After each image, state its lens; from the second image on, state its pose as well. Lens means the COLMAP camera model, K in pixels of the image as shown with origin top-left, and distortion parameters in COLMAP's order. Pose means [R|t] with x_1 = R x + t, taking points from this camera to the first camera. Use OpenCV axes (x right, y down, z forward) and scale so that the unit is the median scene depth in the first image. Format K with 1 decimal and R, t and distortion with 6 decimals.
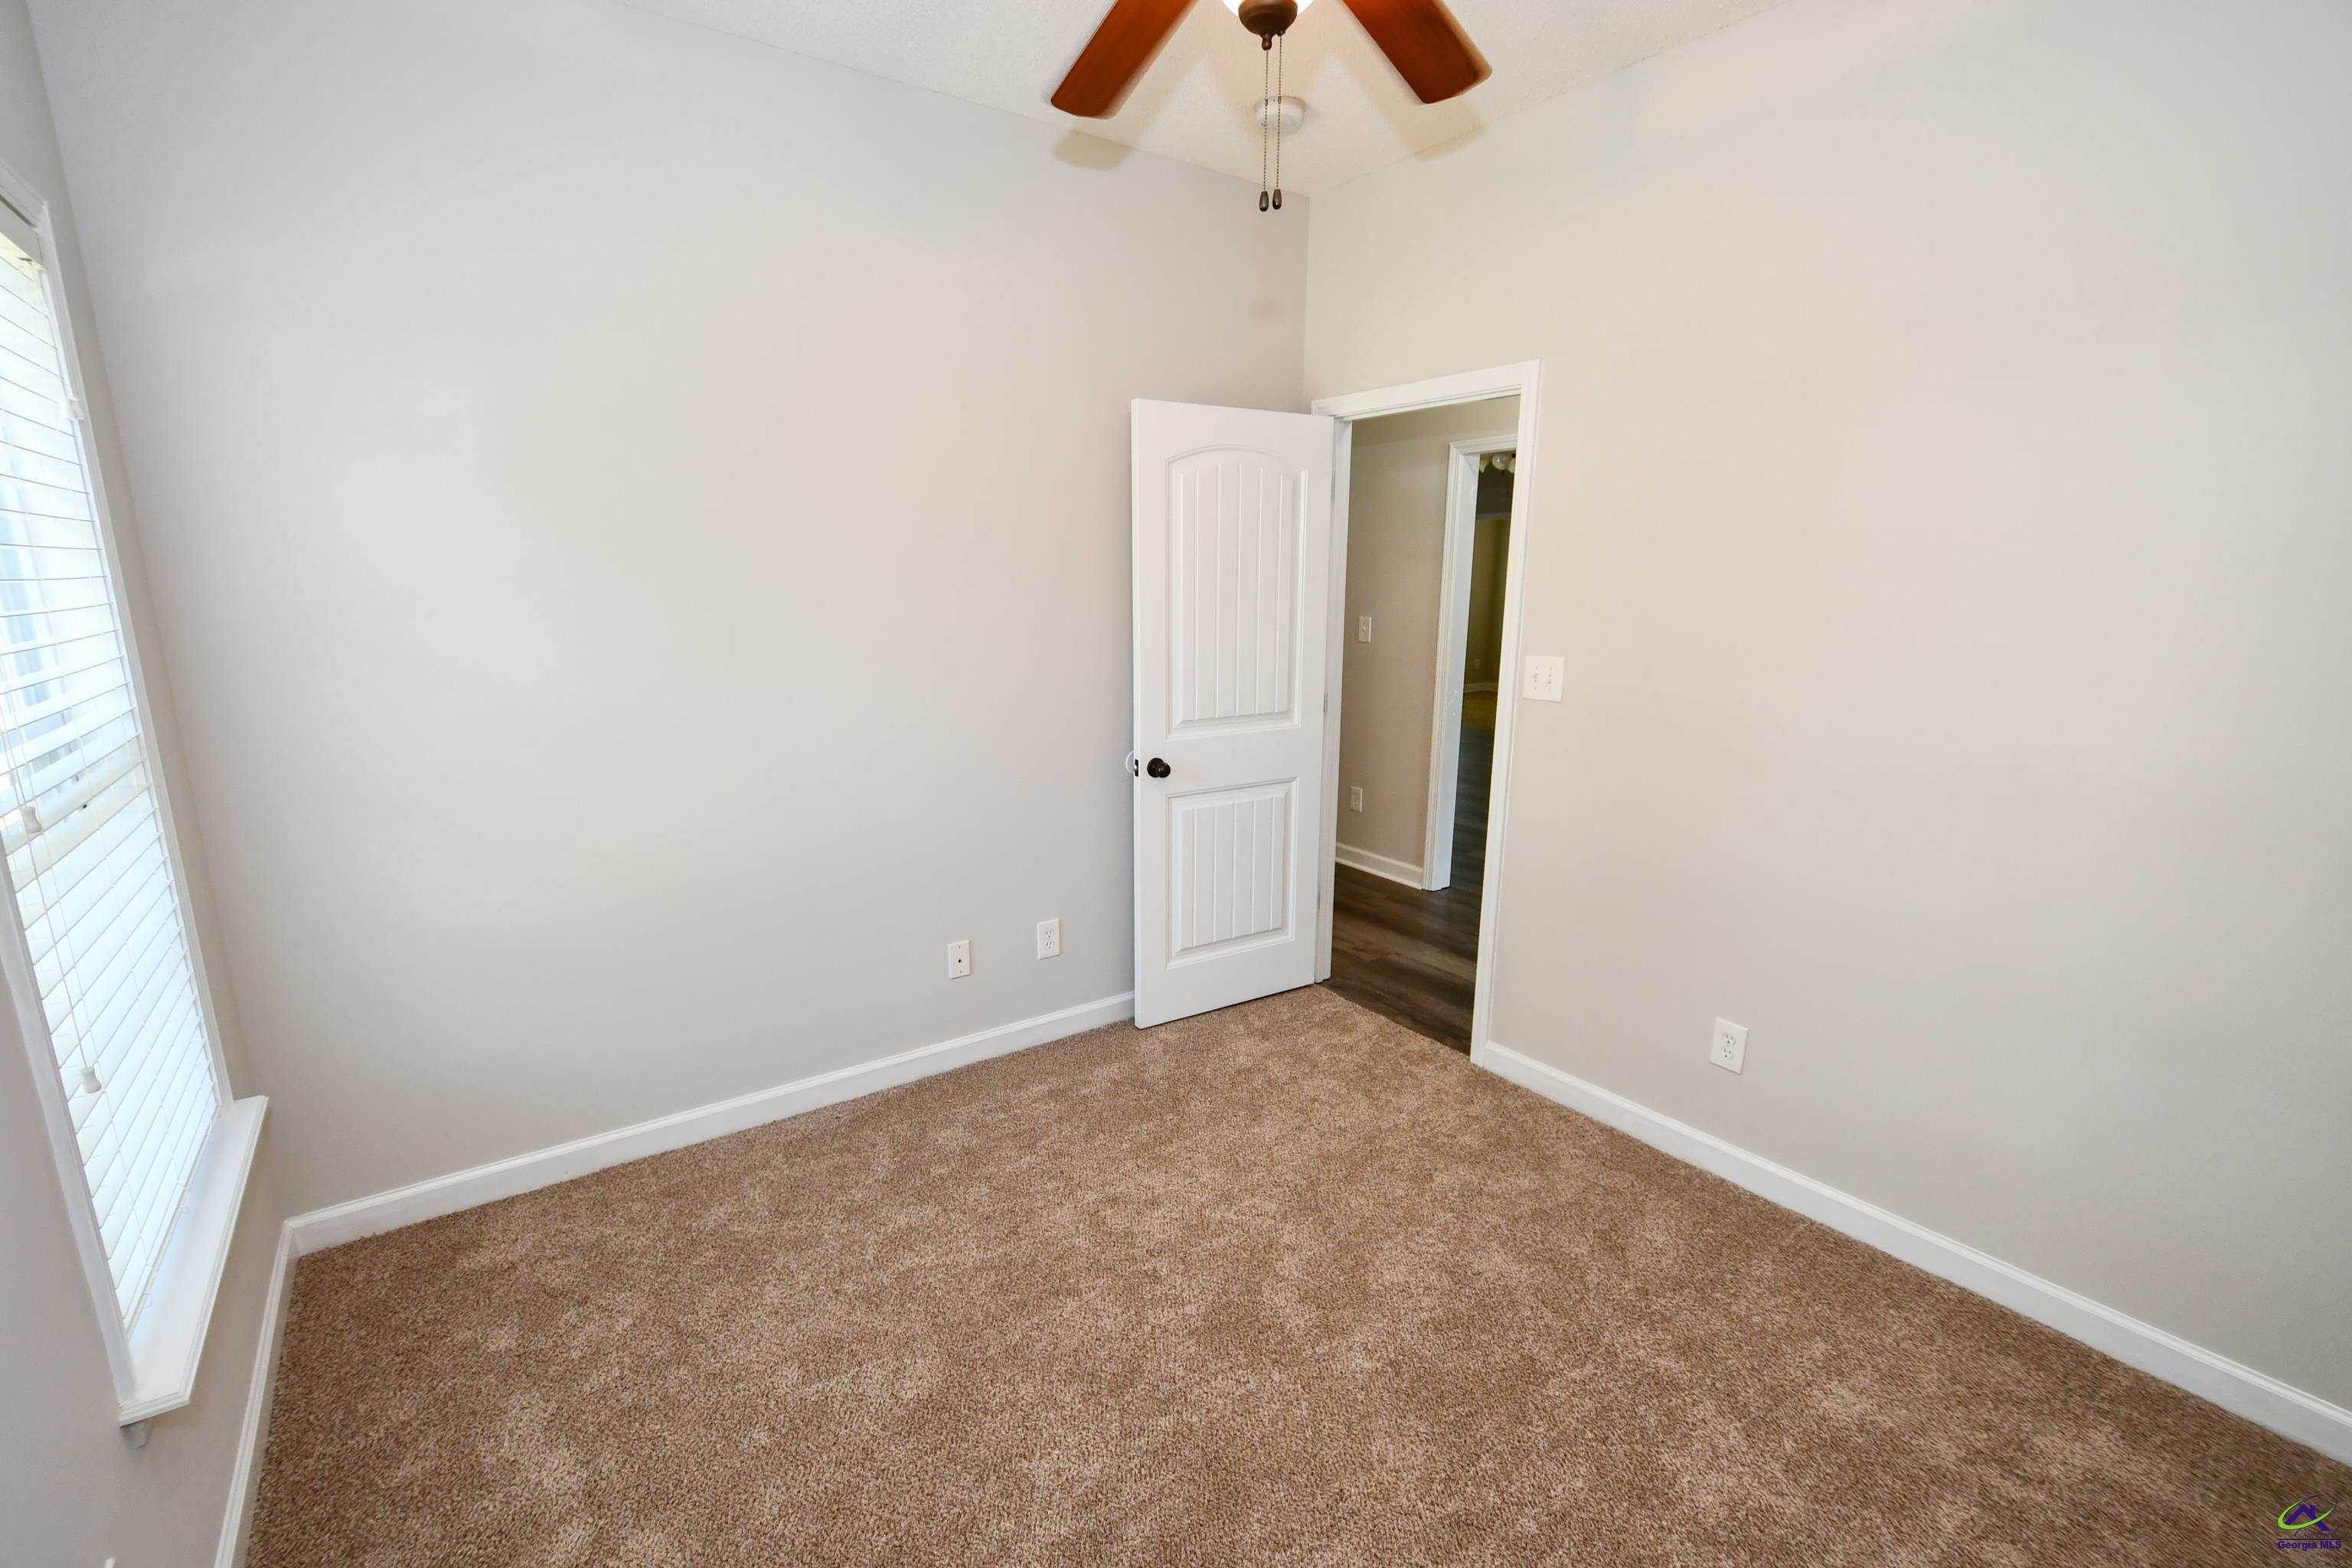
lens RADIAL K [[1031.3, 0, 1157.7], [0, 1031.3, 806.2], [0, 0, 1]] dist [0.004687, -0.008171]
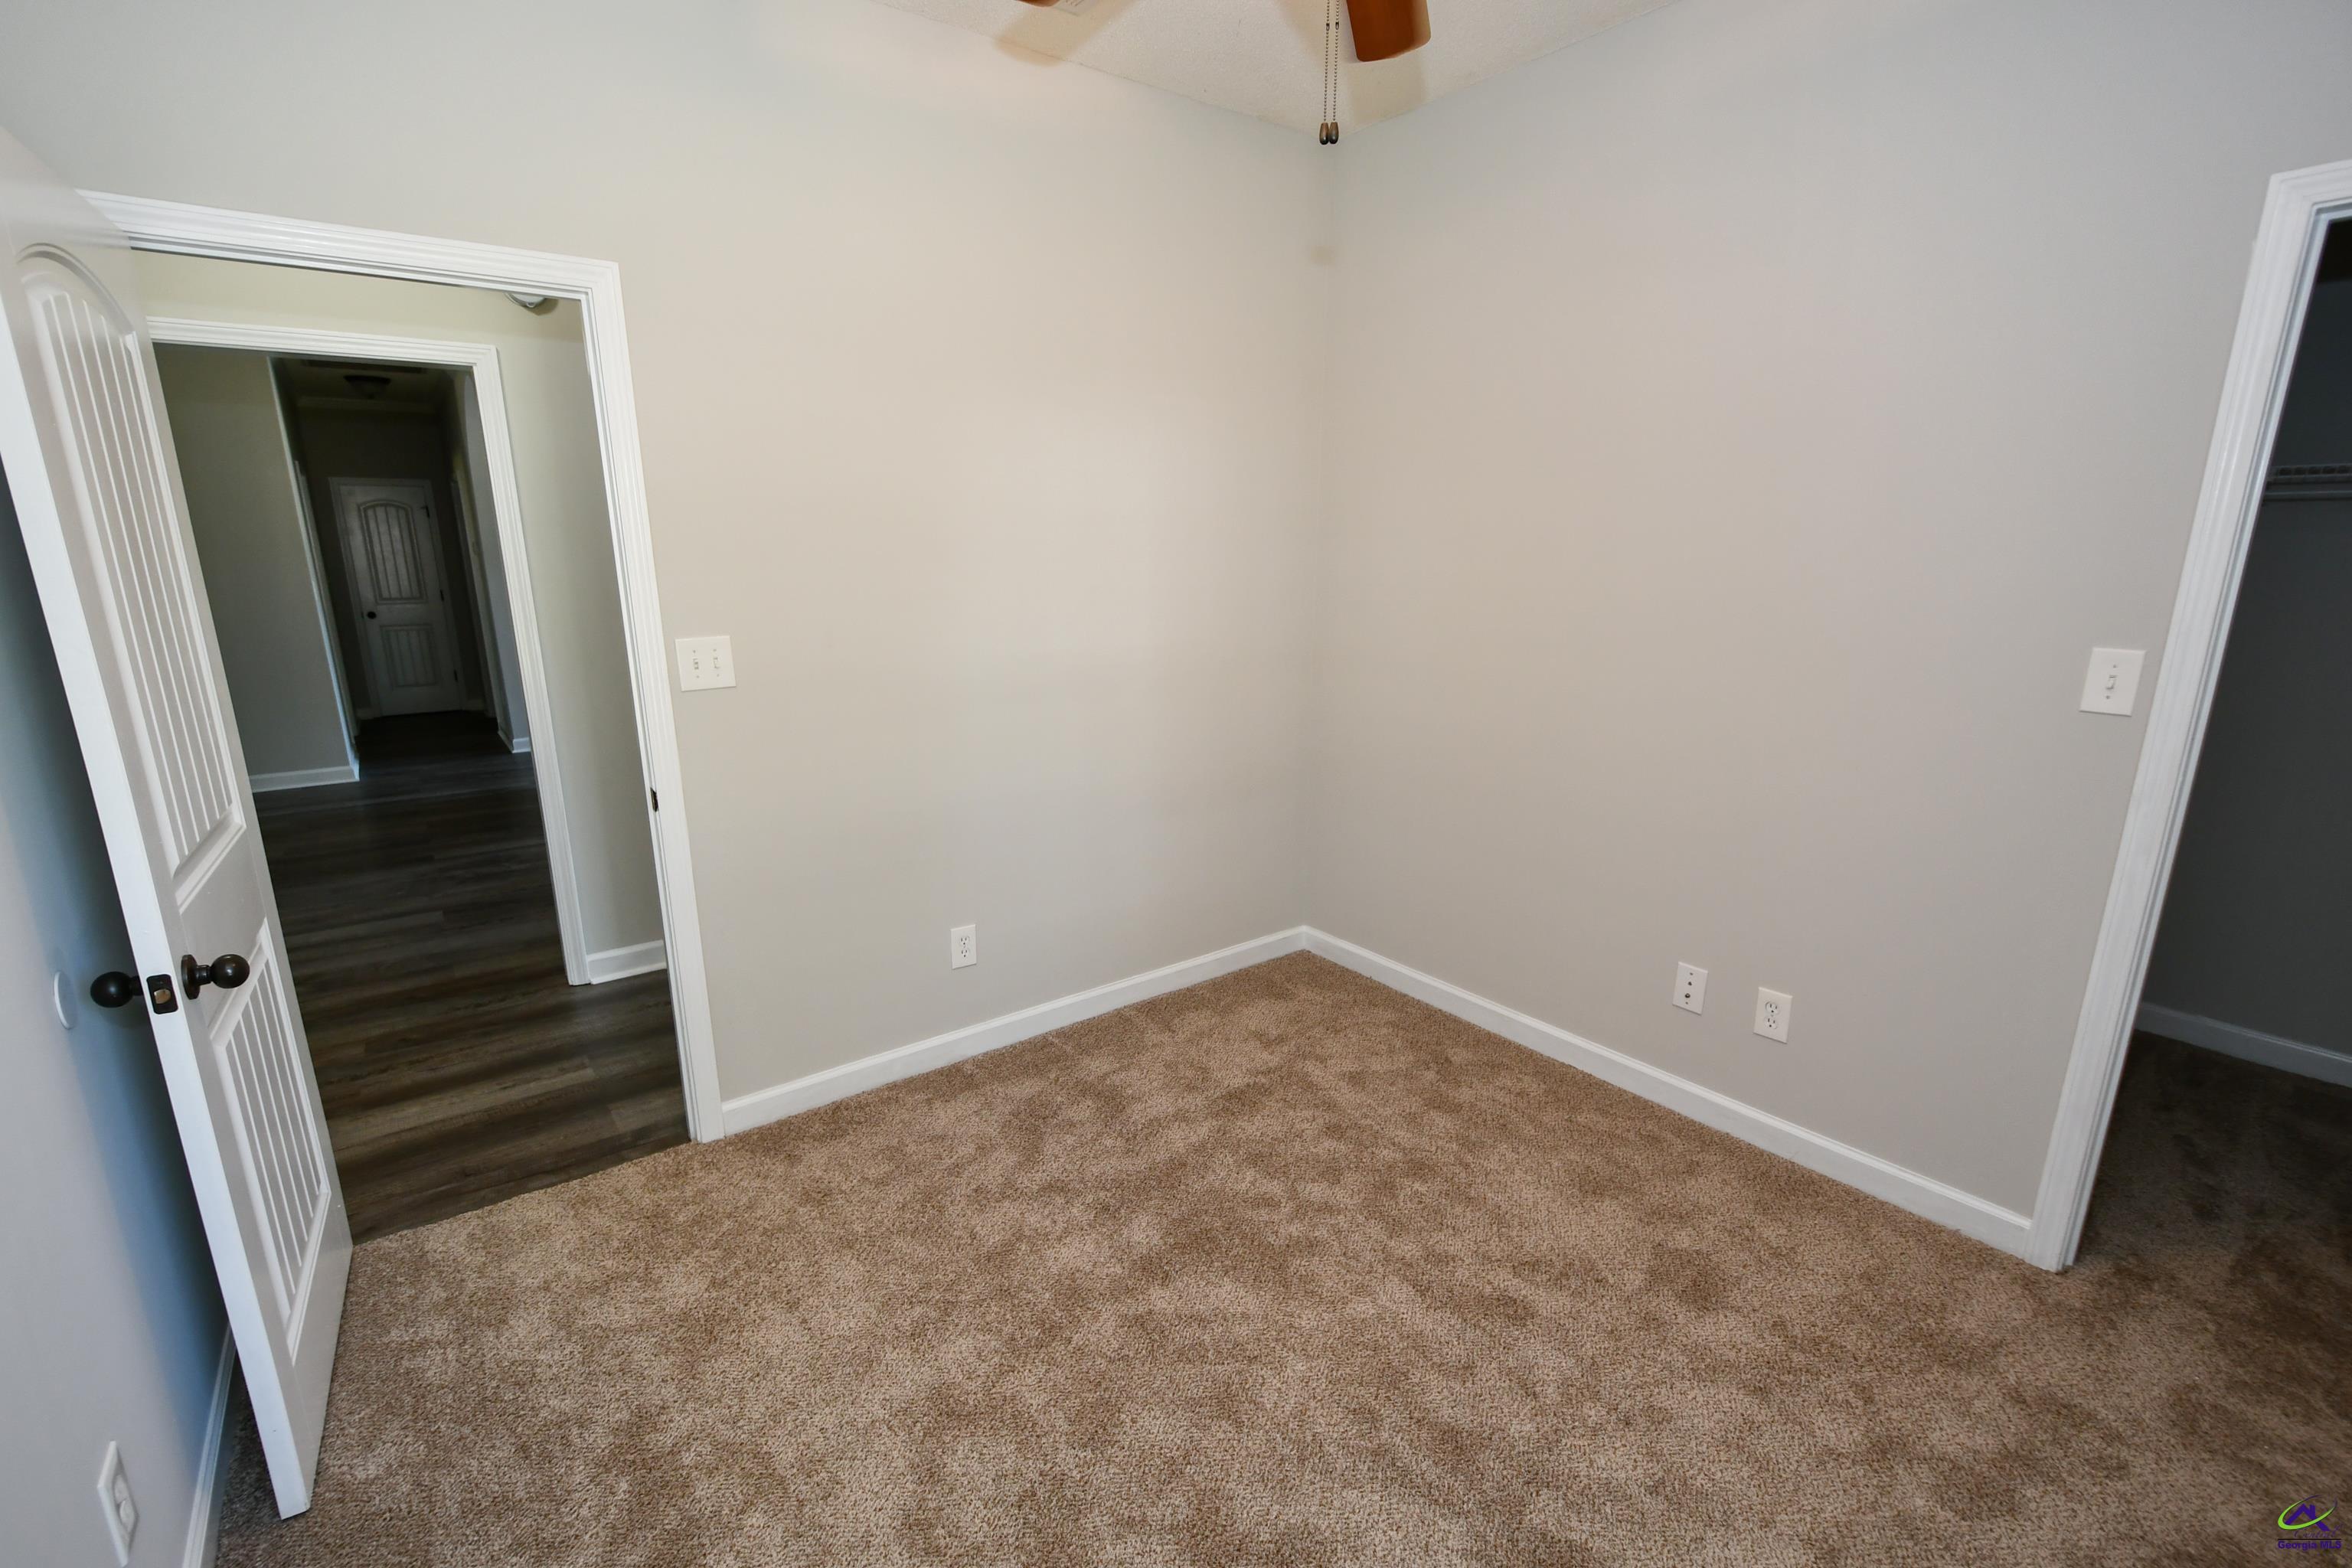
lens RADIAL K [[1031.3, 0, 1157.7], [0, 1031.3, 806.2], [0, 0, 1]] dist [0.004687, -0.008171]
pose [[-0.029270, -0.249342, 0.967973, -0.454572], [0.222250, 0.942524, 0.249507, -0.133905], [-0.974550, 0.222435, 0.027829, 0.603742]]
